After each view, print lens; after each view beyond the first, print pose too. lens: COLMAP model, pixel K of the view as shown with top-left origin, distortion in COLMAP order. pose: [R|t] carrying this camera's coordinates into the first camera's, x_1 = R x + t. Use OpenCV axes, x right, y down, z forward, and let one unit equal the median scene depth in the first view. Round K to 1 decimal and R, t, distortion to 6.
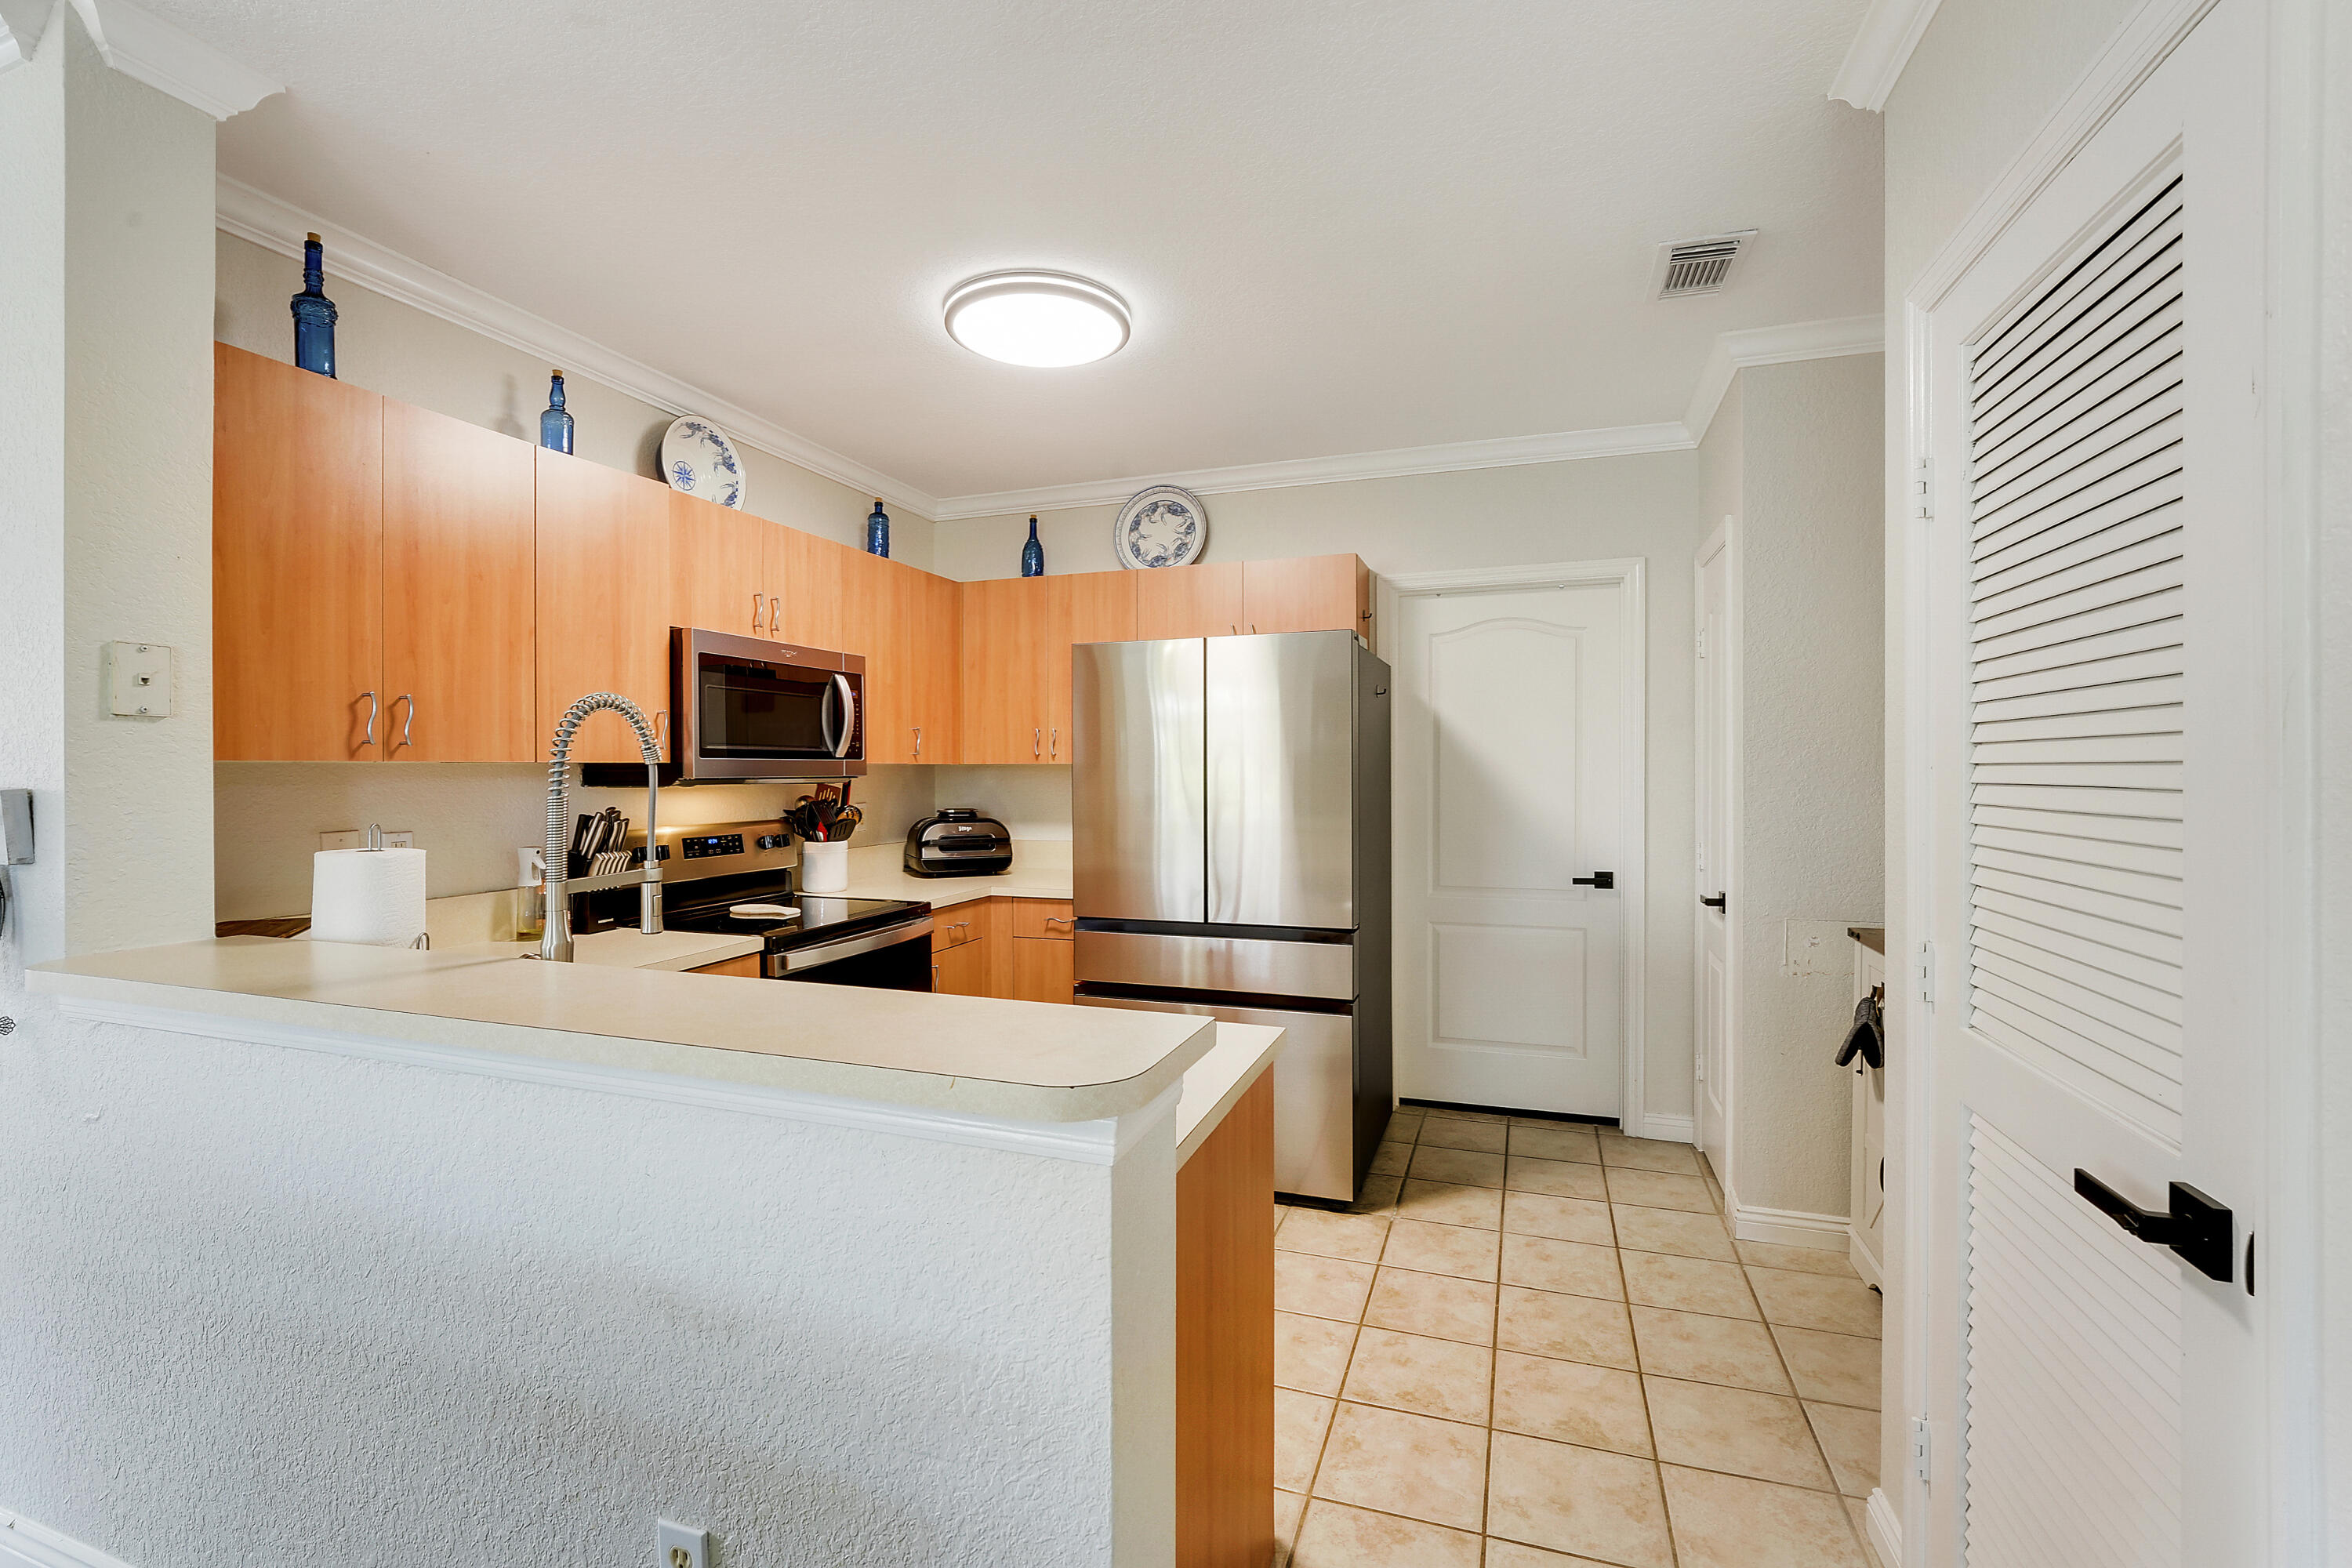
lens RADIAL K [[965.2, 0, 1161.4], [0, 965.2, 791.3], [0, 0, 1]] dist [-0.031317, 0.001926]
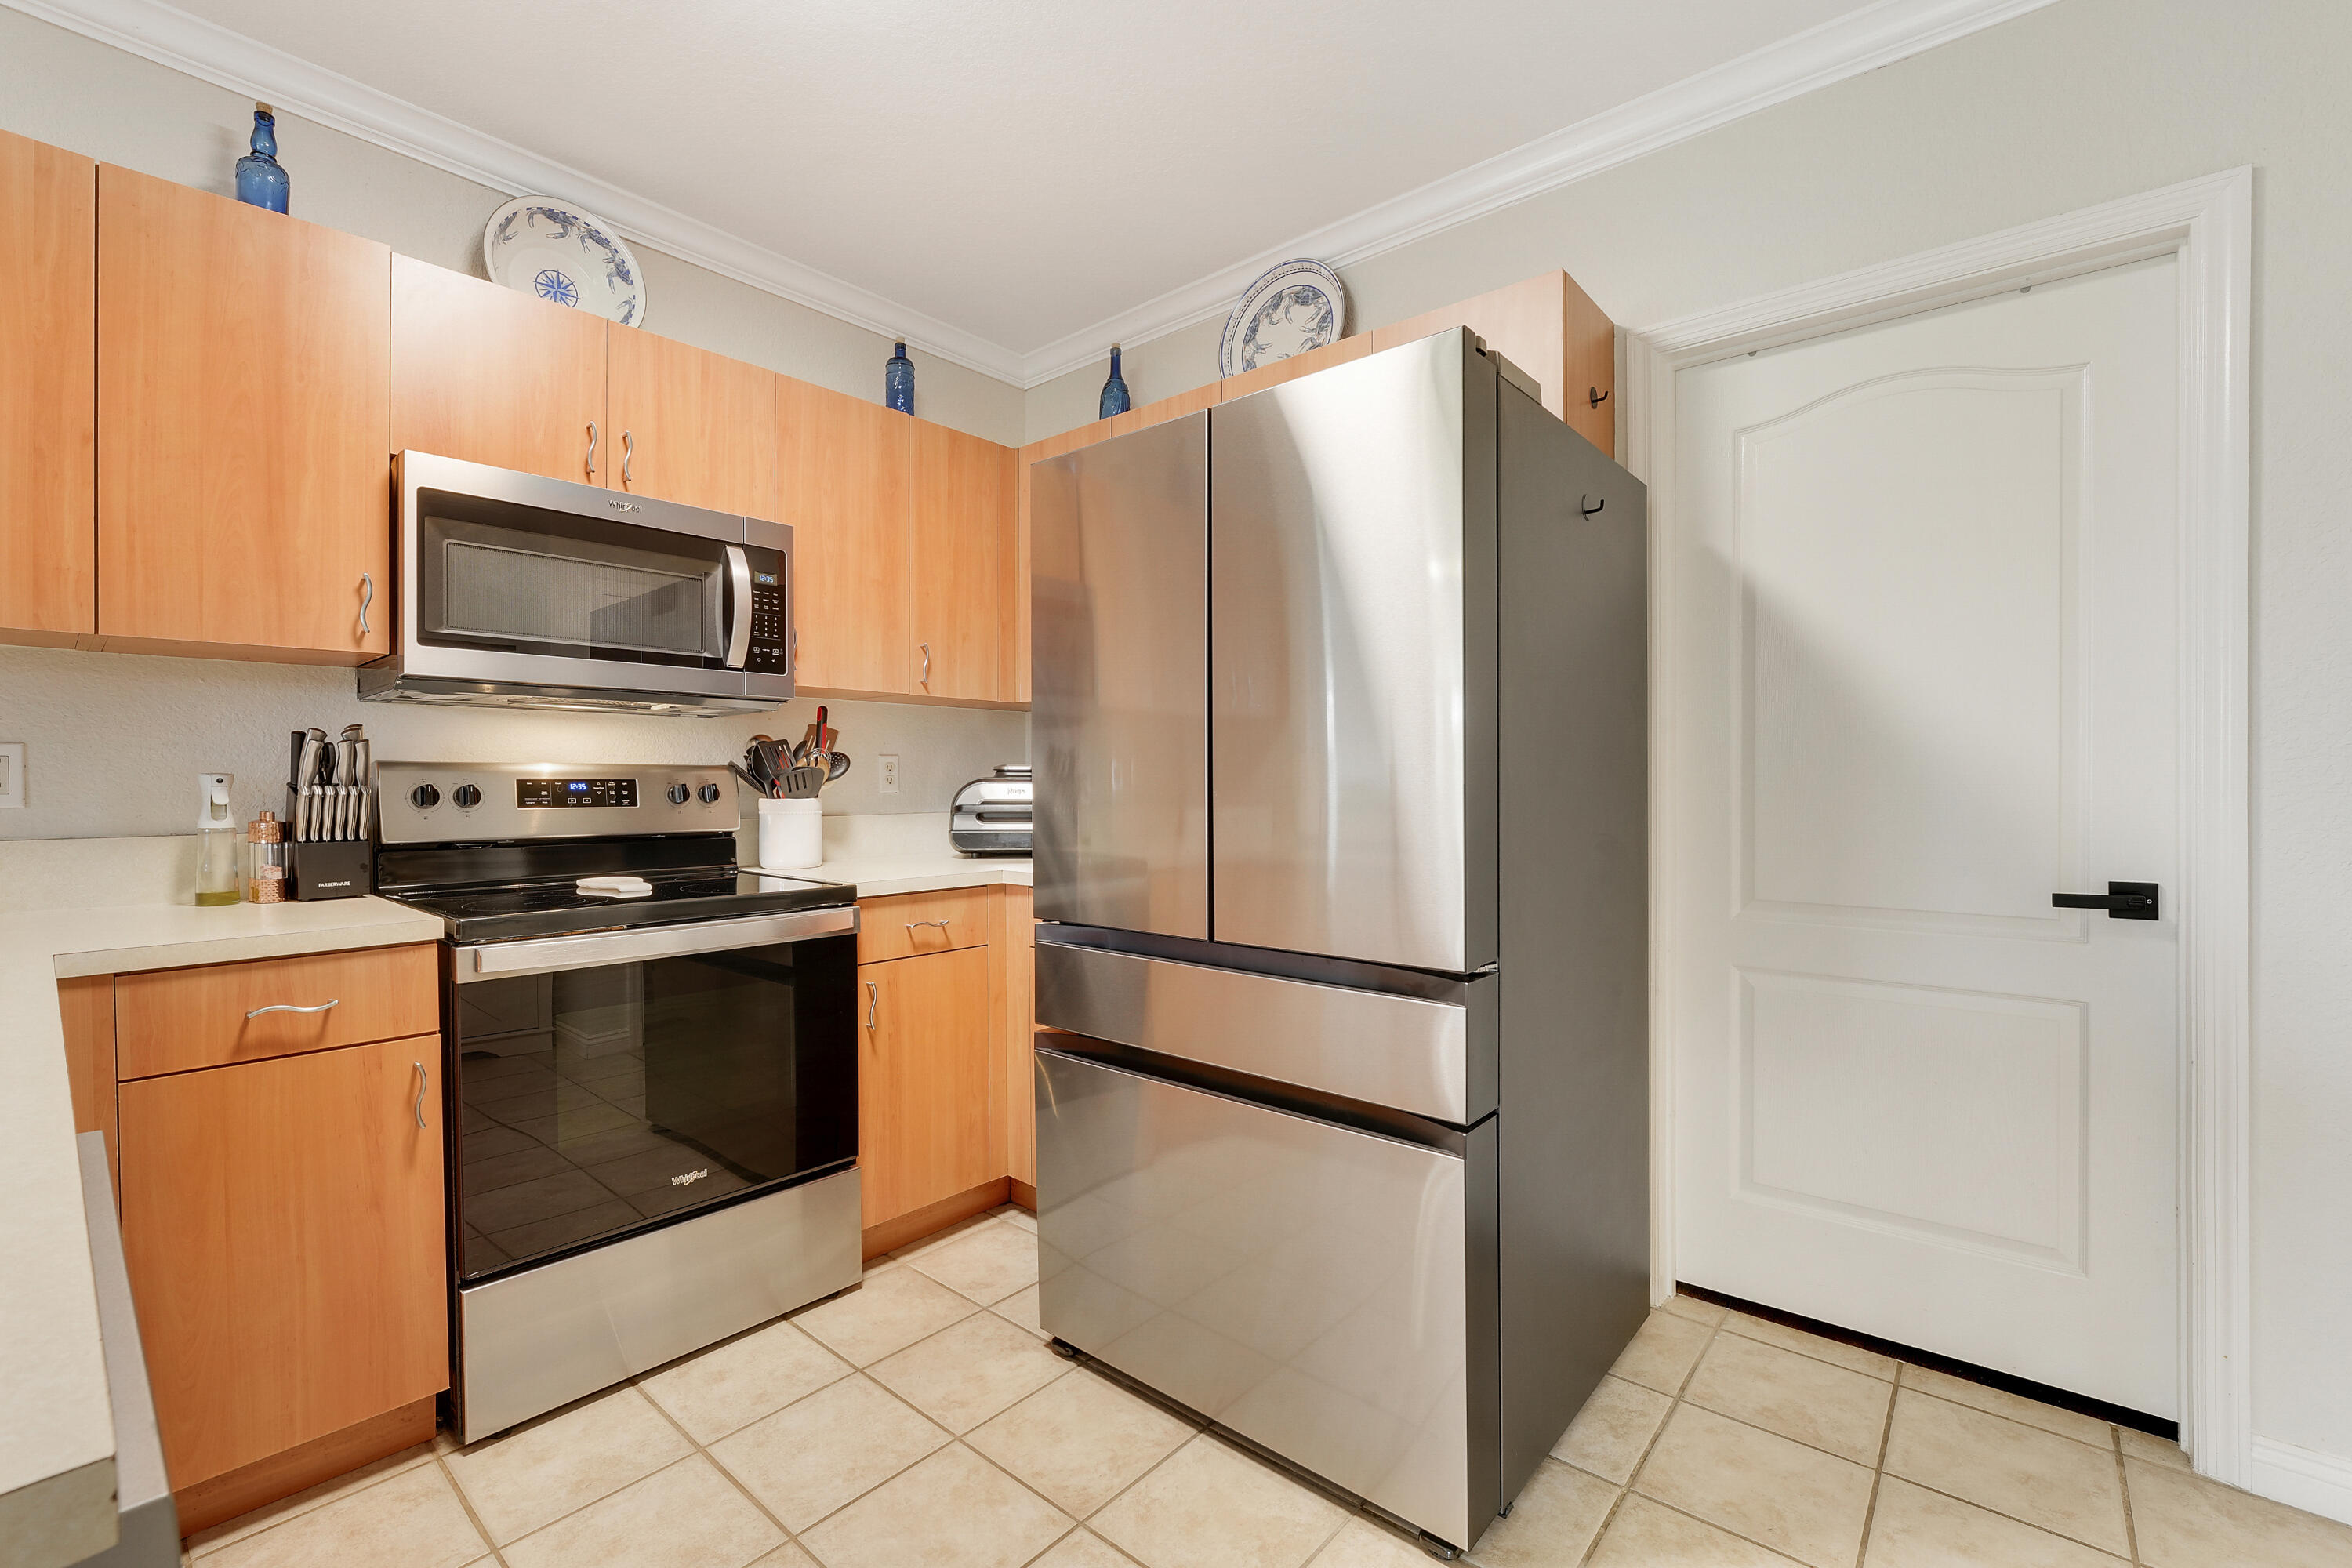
lens RADIAL K [[1026.6, 0, 1155.9], [0, 1026.6, 782.7], [0, 0, 1]] dist [-0.025174, 0.003406]
pose [[0.939741, 0.006468, -0.341825, 0.179610], [-0.010671, 0.999889, -0.010417, 0.046466], [0.341720, 0.013437, 0.939706, 0.379634]]
